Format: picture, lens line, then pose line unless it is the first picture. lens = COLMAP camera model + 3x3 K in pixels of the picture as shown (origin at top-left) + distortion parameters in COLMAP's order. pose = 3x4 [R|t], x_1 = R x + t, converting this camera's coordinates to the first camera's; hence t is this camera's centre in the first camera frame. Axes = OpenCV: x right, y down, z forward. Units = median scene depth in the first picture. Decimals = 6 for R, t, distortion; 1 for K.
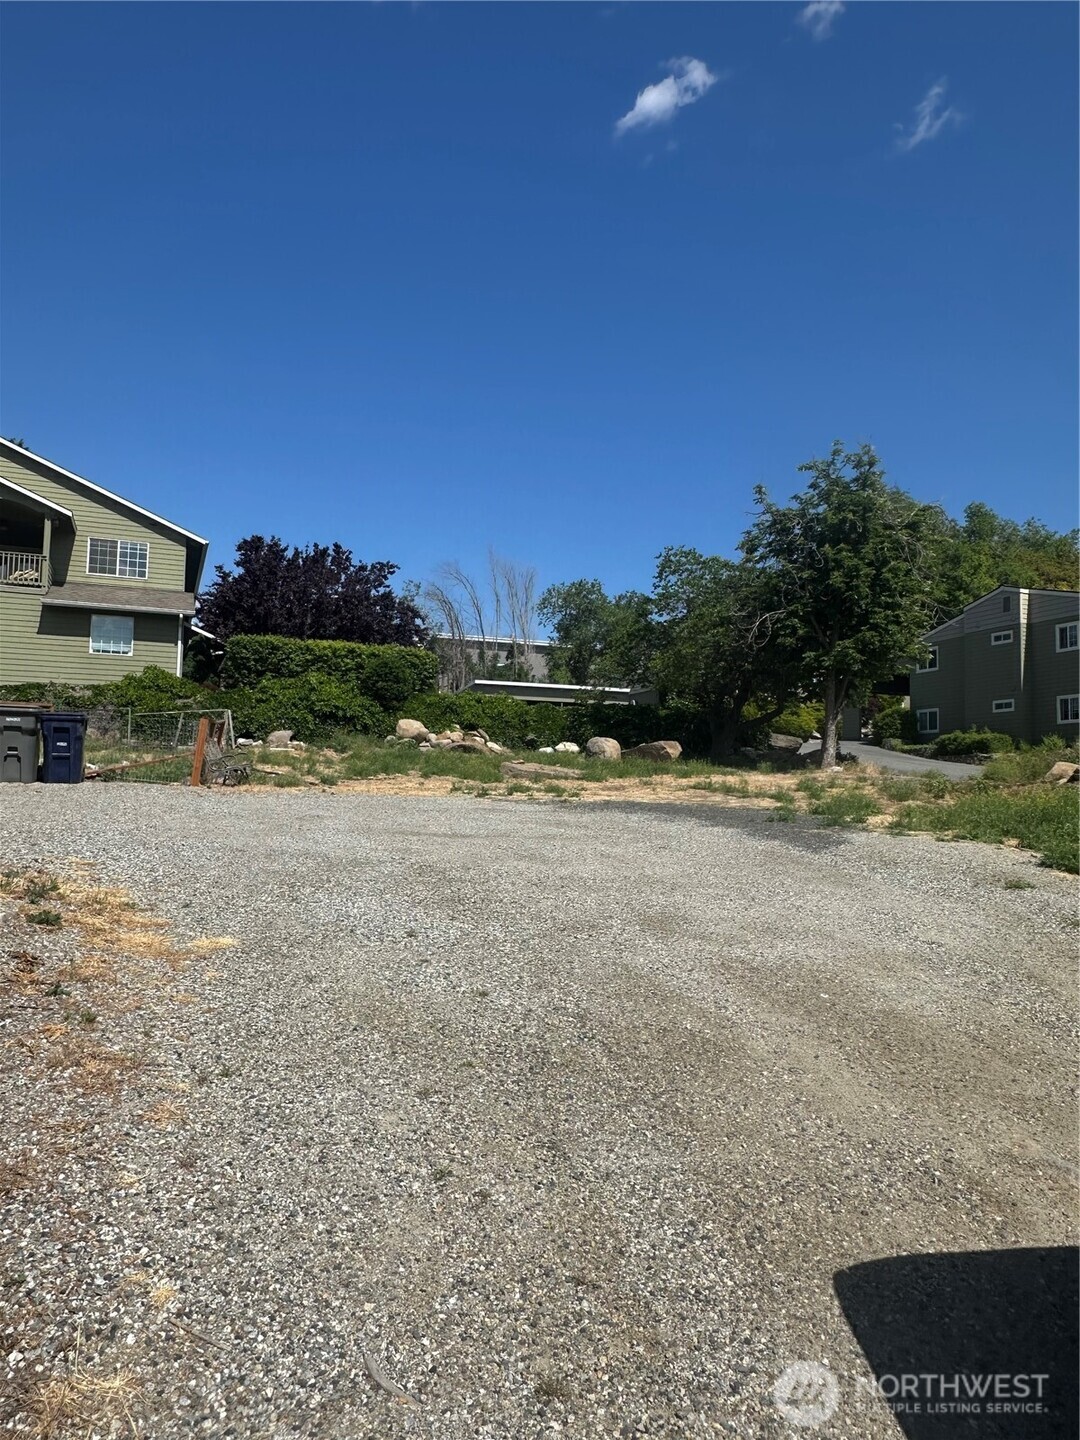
lens RADIAL K [[1007.3, 0, 545.3], [0, 1007.3, 723.8], [0, 0, 1]] dist [-0.000048, -0.003400]
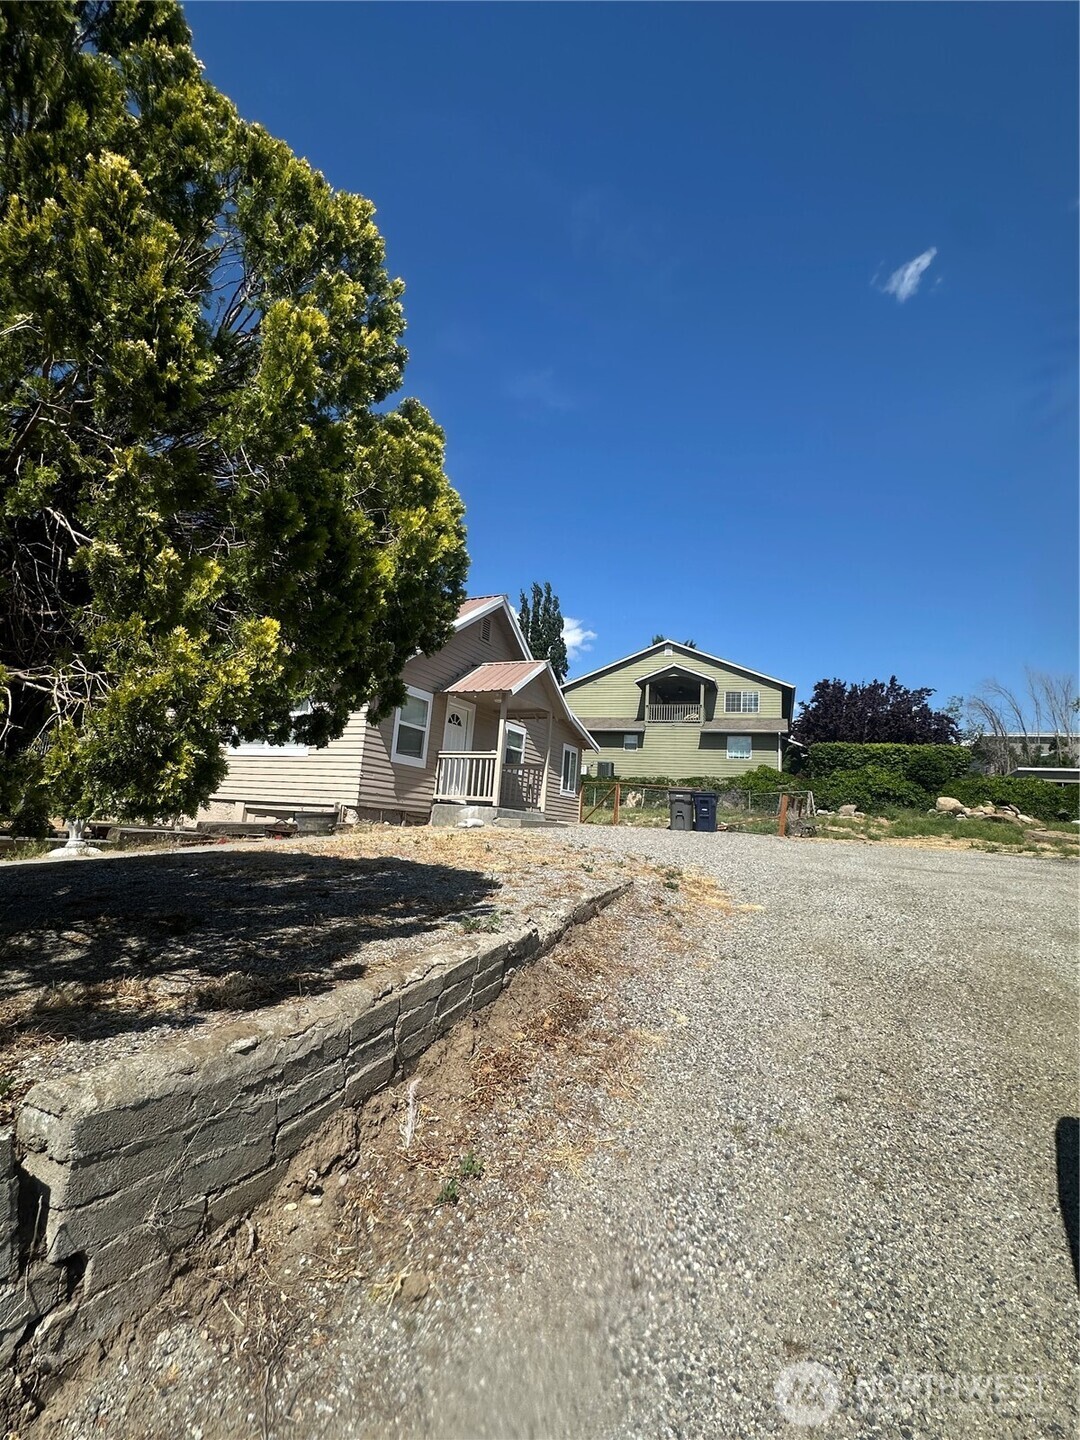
lens RADIAL K [[652.7, 0, 543.9], [0, 652.7, 718.6], [0, 0, 1]] dist [0.000473, 0.000153]
pose [[0.755575, -0.081994, -0.649910, 0.037306], [-0.002385, 0.991784, -0.127899, 0.004455], [0.655057, 0.098187, 0.749172, -0.038301]]
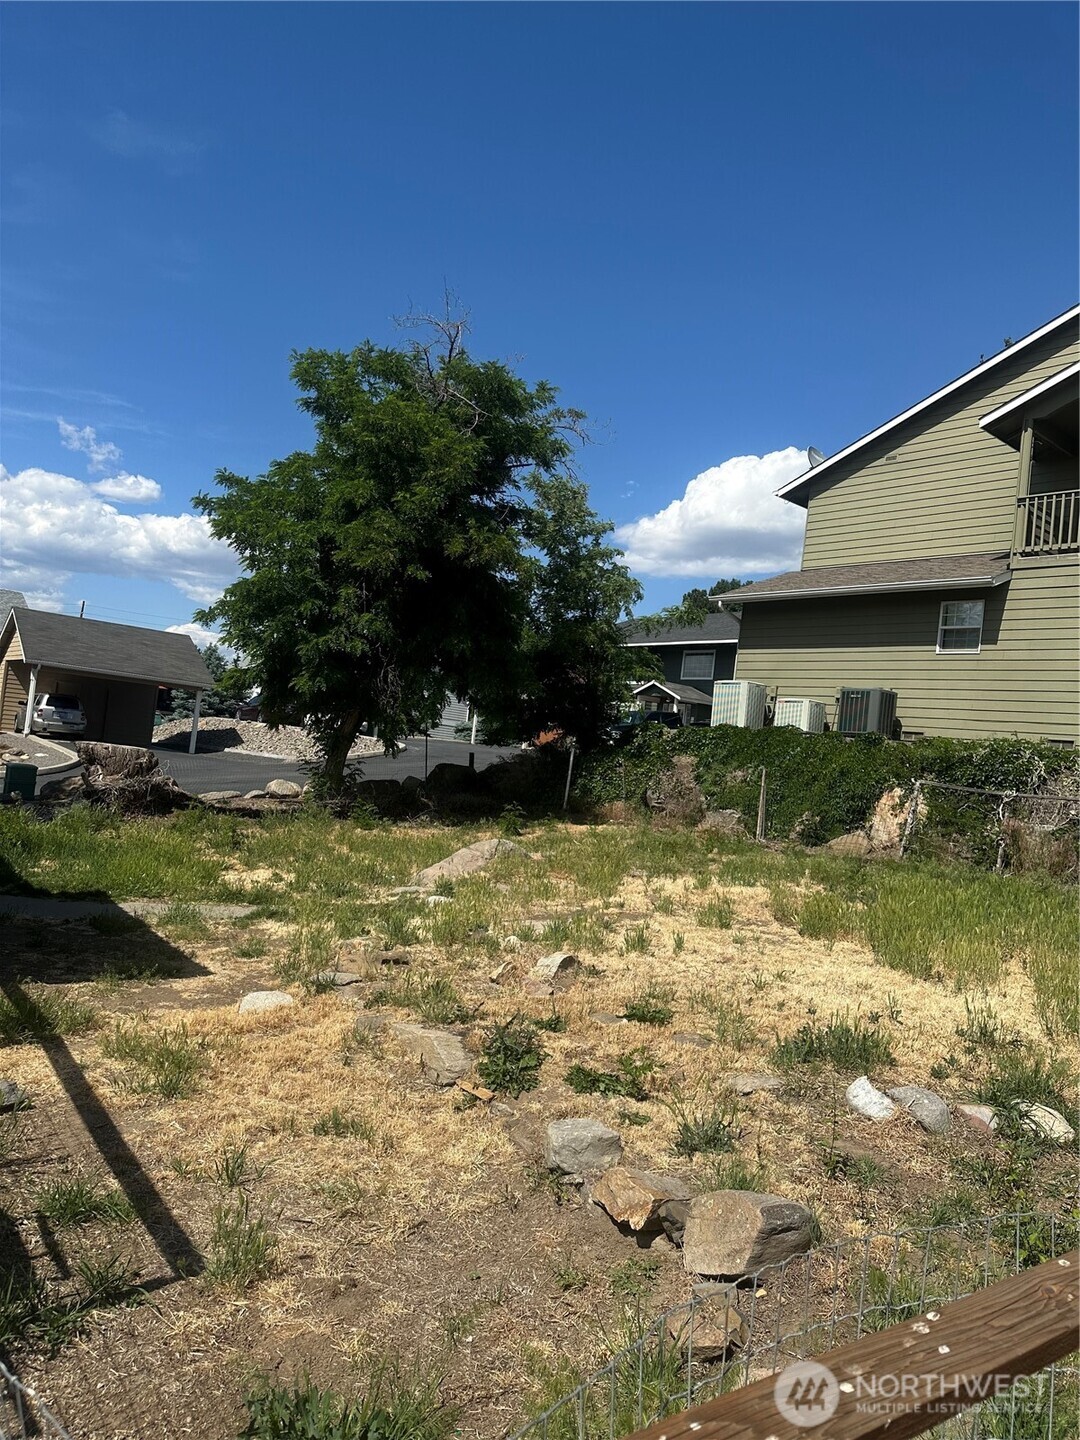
lens RADIAL K [[998.9, 0, 534.2], [0, 998.9, 714.6], [0, 0, 1]] dist [0.002393, -0.001448]
pose [[0.336639, -0.028302, -0.941208, -0.173266], [-0.040756, 0.998174, -0.044592, -0.020319], [0.940751, 0.053371, 0.334871, 0.546804]]
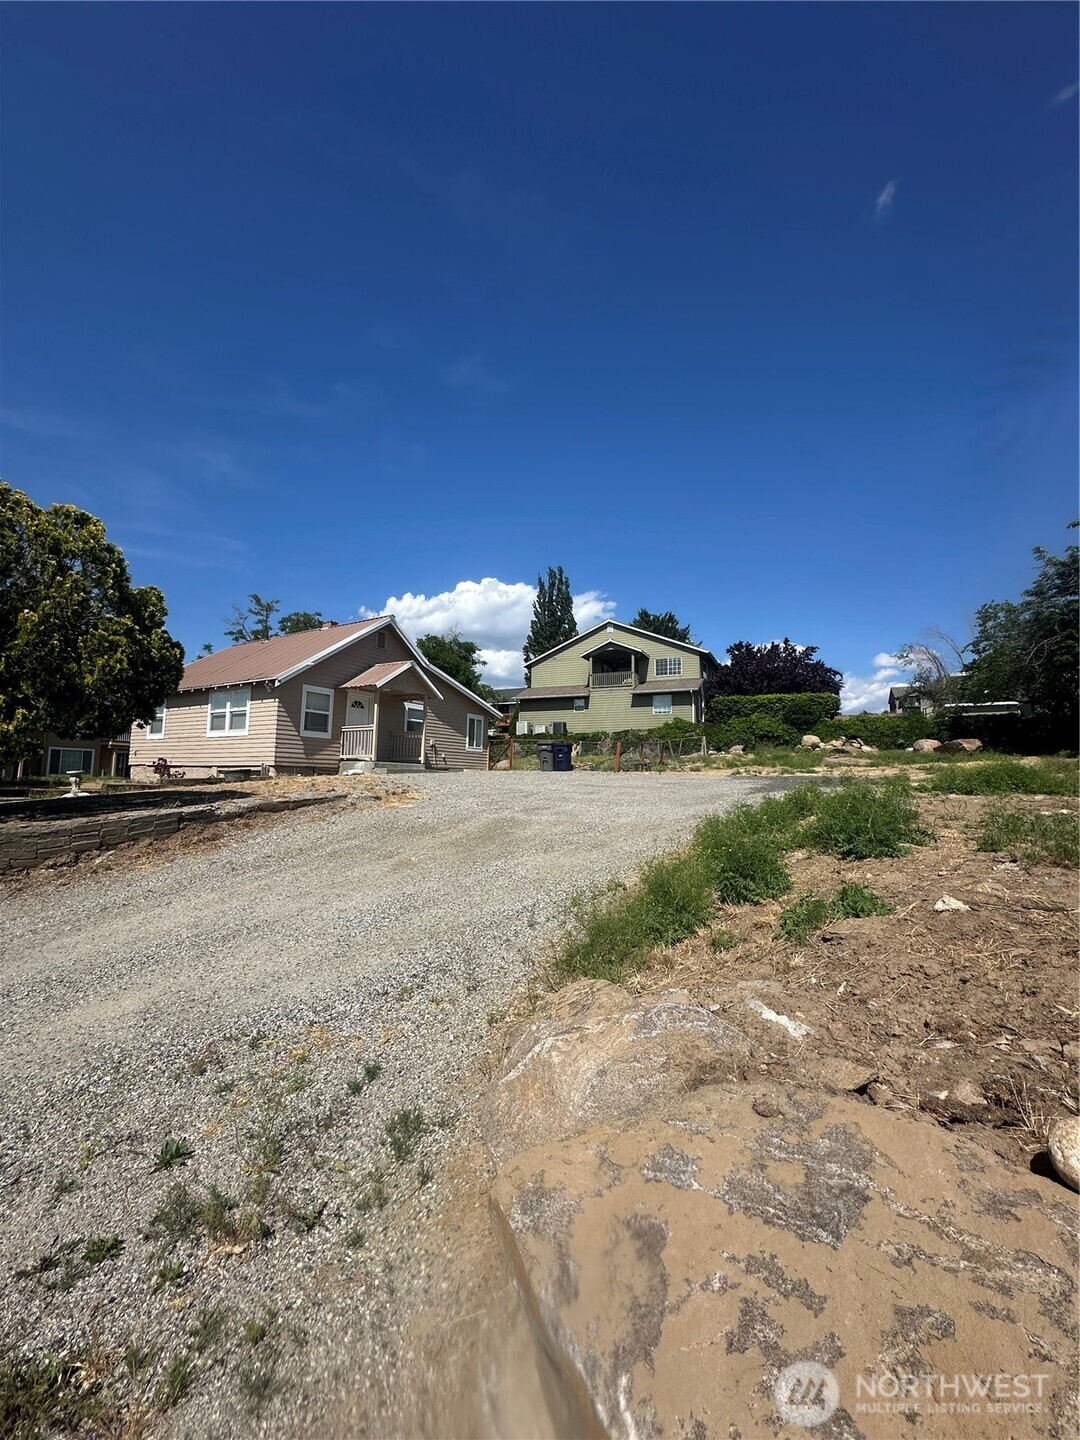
lens RADIAL K [[577.5, 0, 540.0], [0, 577.5, 720.0], [0, 0, 1]] dist [-0.001516, -0.000684]
pose [[0.695295, -0.083818, -0.713821, 0.250774], [0.050530, 0.996420, -0.067782, 0.013195], [0.716946, 0.011059, 0.697041, -0.018692]]
